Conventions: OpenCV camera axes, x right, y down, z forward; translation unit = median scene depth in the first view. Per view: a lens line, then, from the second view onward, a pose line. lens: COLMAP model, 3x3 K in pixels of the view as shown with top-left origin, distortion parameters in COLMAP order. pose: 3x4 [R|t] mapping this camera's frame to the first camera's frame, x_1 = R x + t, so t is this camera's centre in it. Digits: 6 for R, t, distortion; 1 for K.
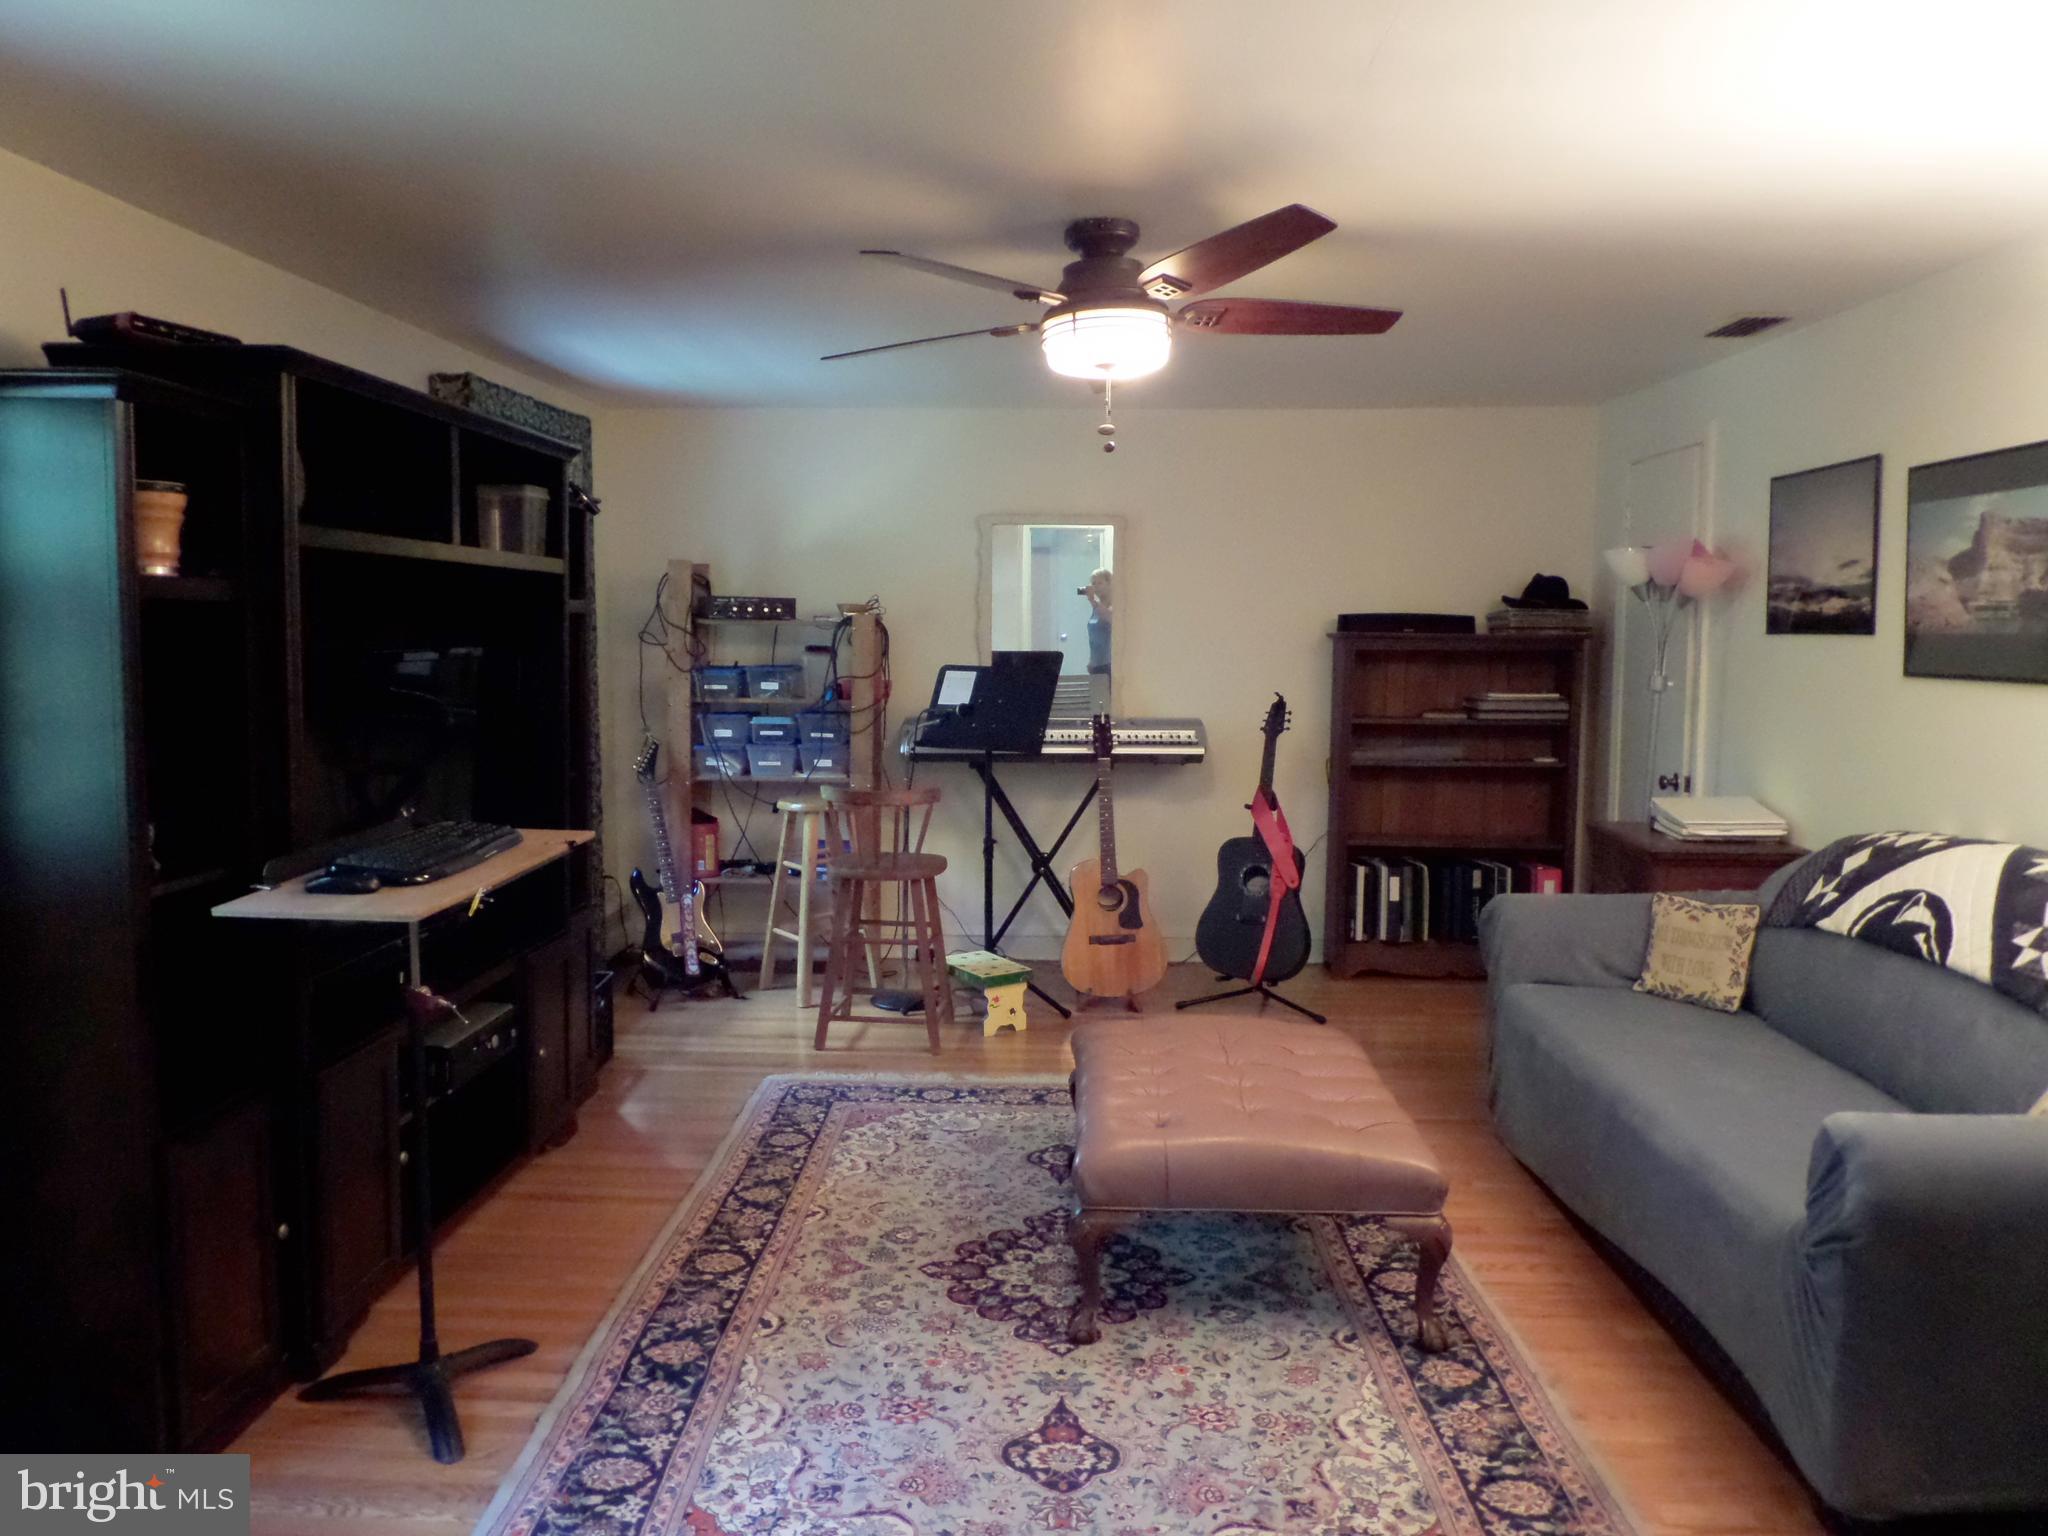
lens RADIAL K [[1502.0, 0, 1017.1], [0, 1502.0, 776.1], [0, 0, 1]] dist [-0.019063, -0.013373]
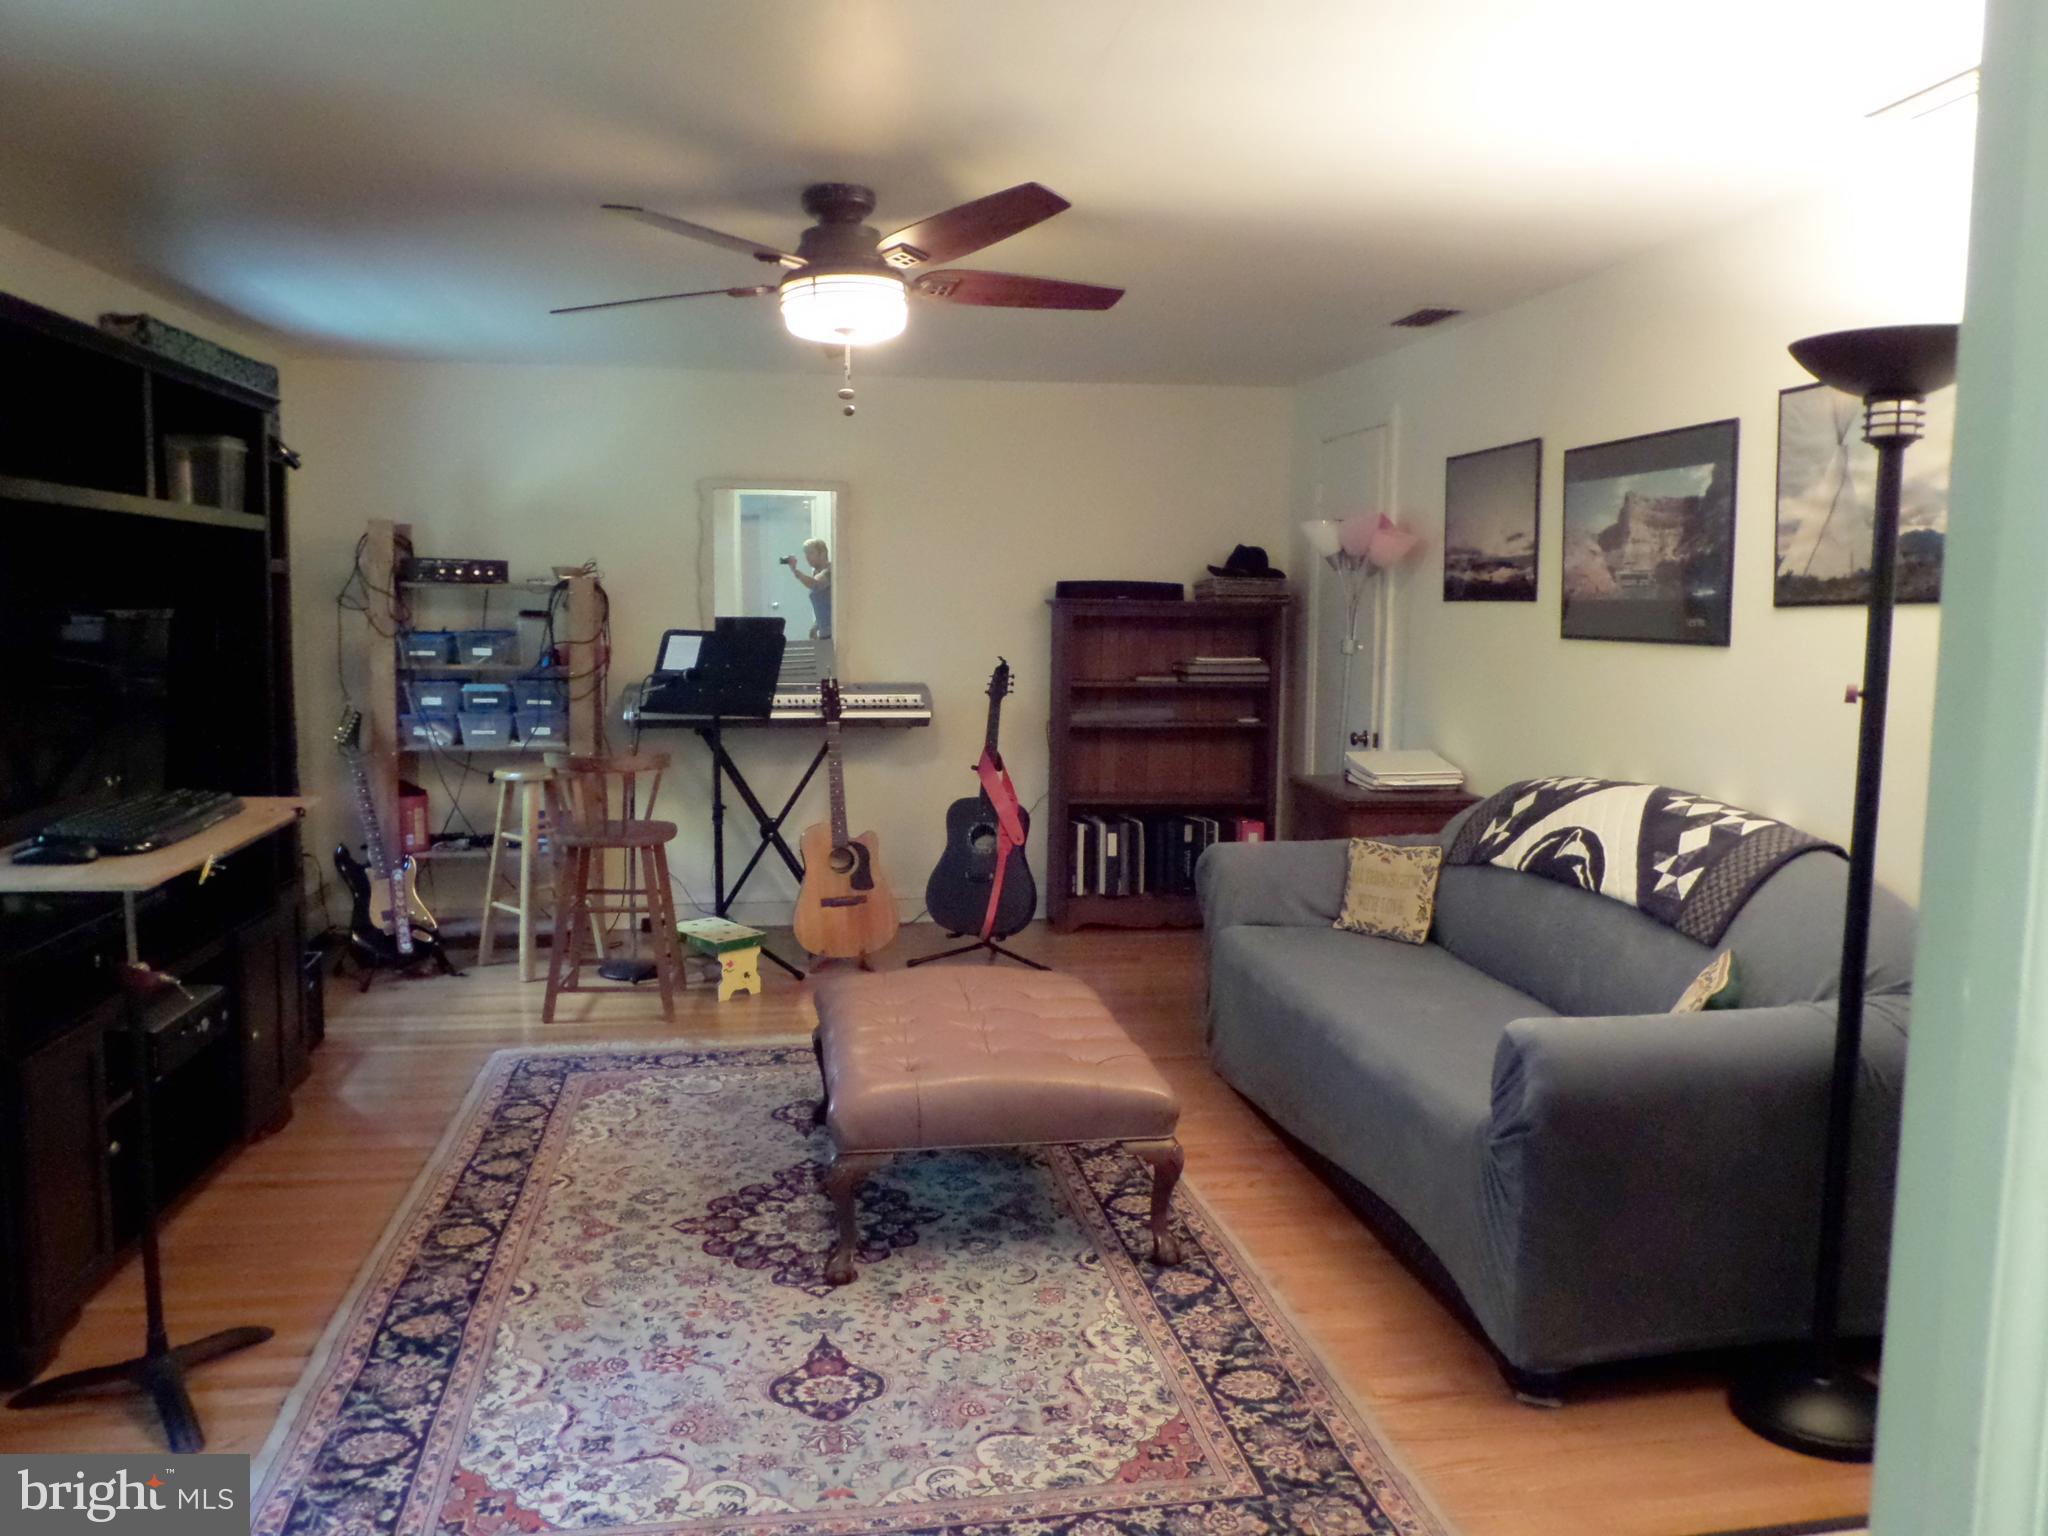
lens RADIAL K [[1506.2, 0, 1024.7], [0, 1506.2, 784.0], [0, 0, 1]] dist [-0.008476, -0.044738]
pose [[0.979904, -0.018557, 0.198605, -0.025748], [0.013842, 0.999589, 0.025101, 0.008627], [-0.198989, -0.021848, 0.979758, -0.027477]]
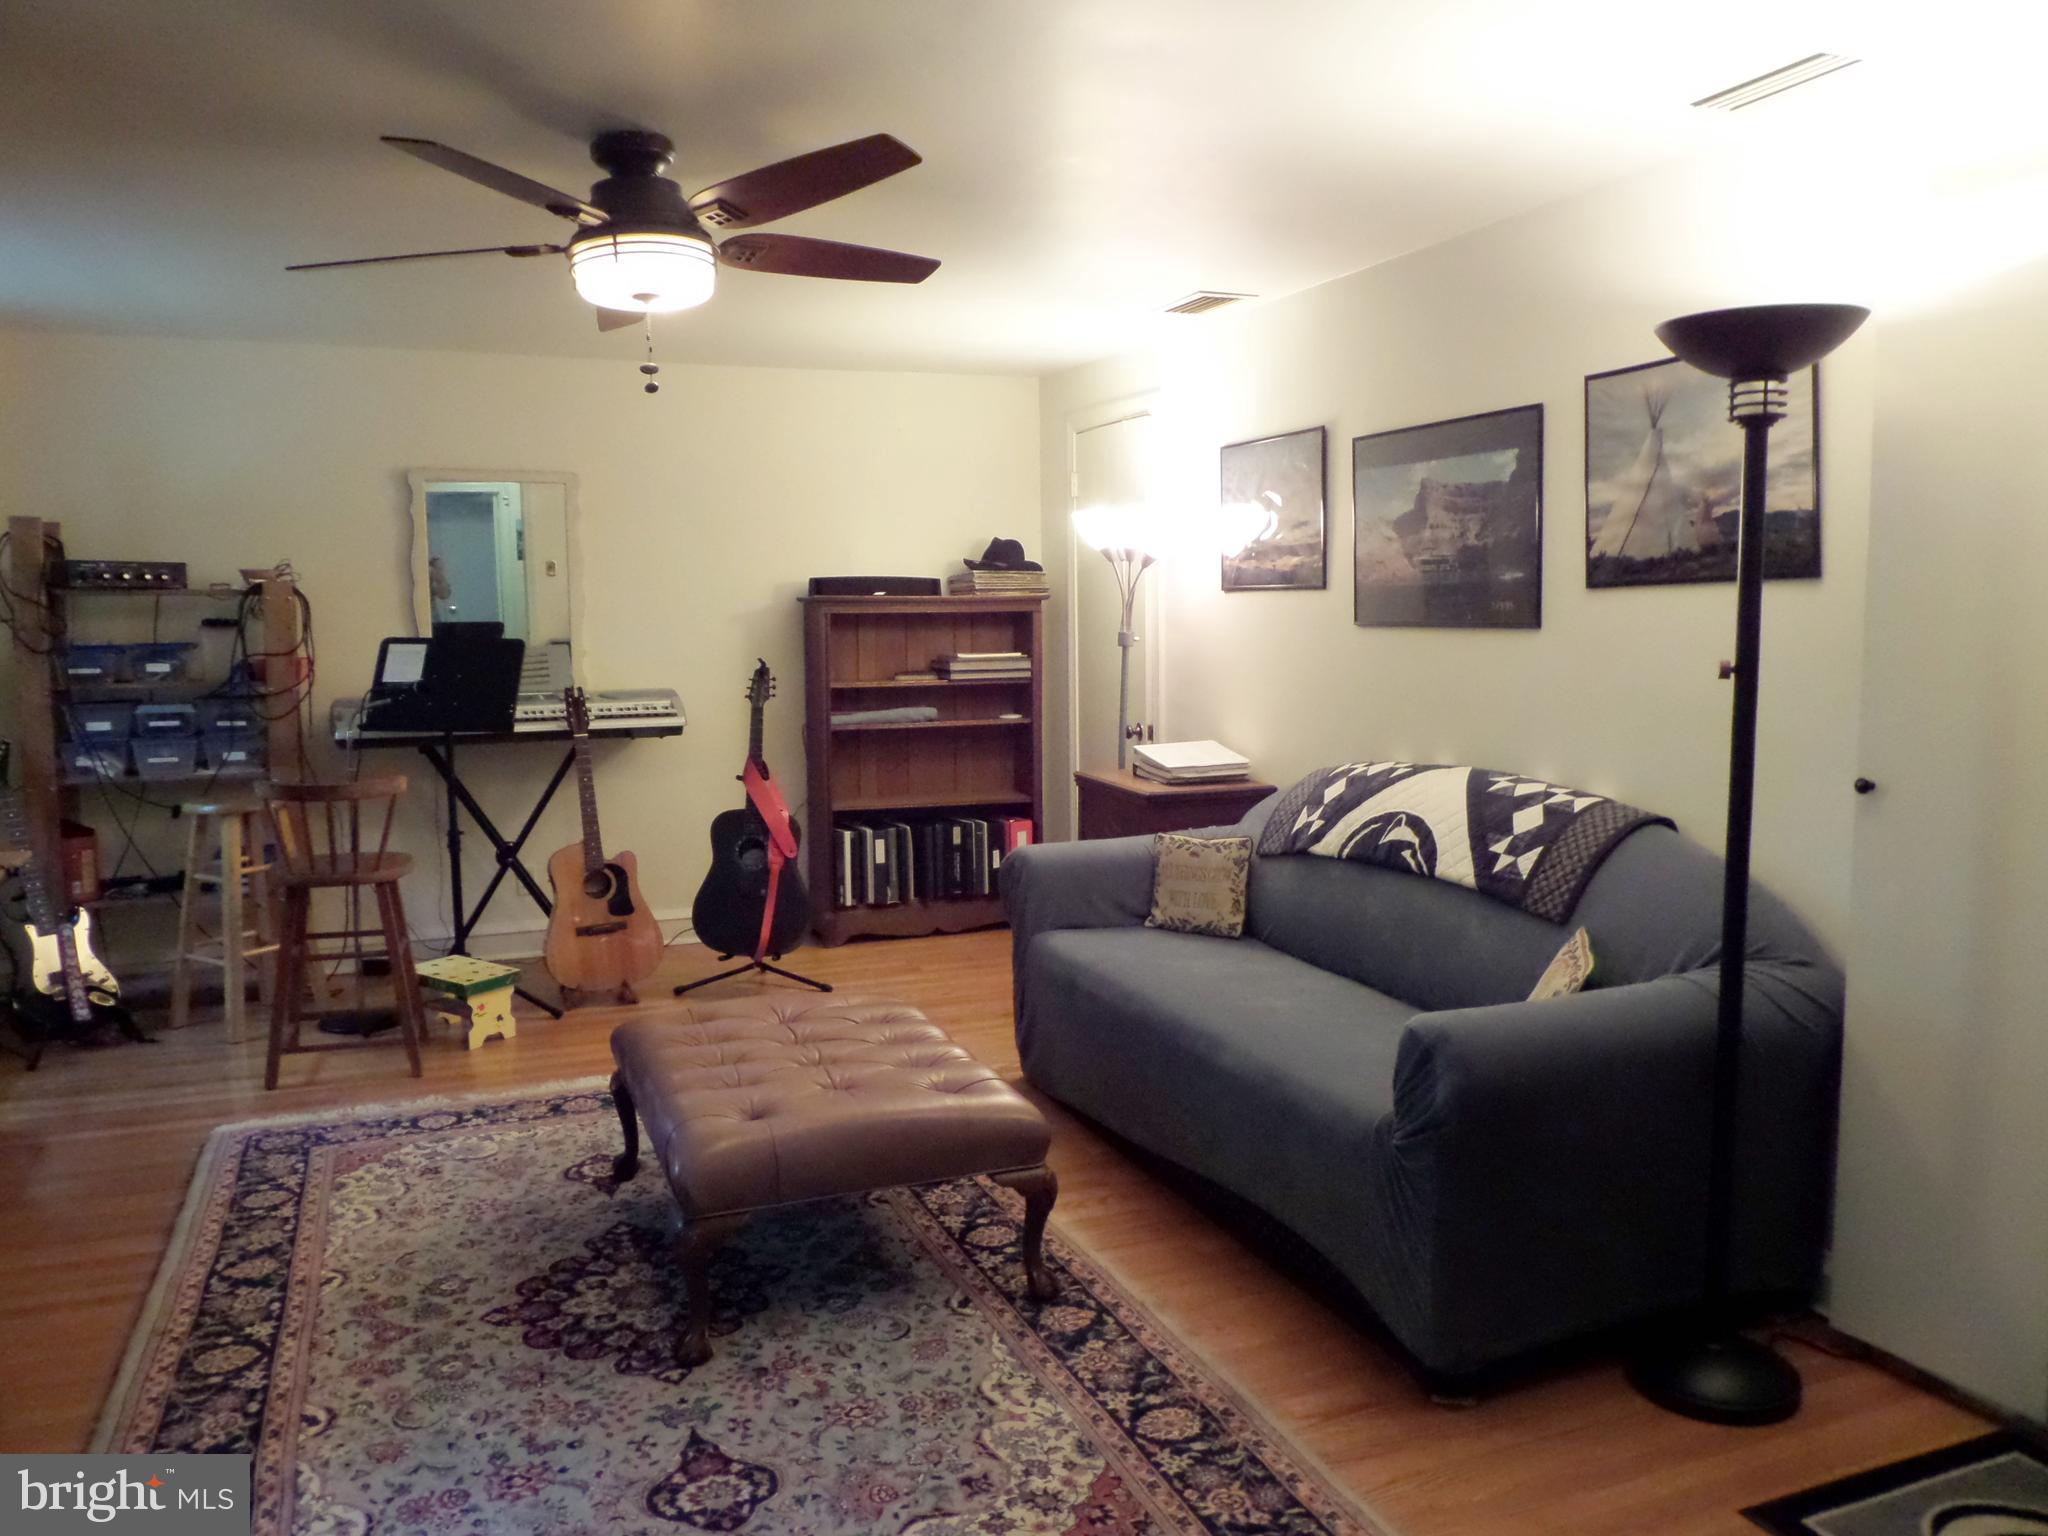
lens RADIAL K [[1502.0, 0, 1017.1], [0, 1502.0, 776.1], [0, 0, 1]] dist [-0.019063, -0.013373]
pose [[0.913366, -0.057790, 0.403017, -0.103249], [0.051014, 0.998318, 0.027537, 0.003016], [-0.403930, -0.004592, 0.914778, 0.069375]]
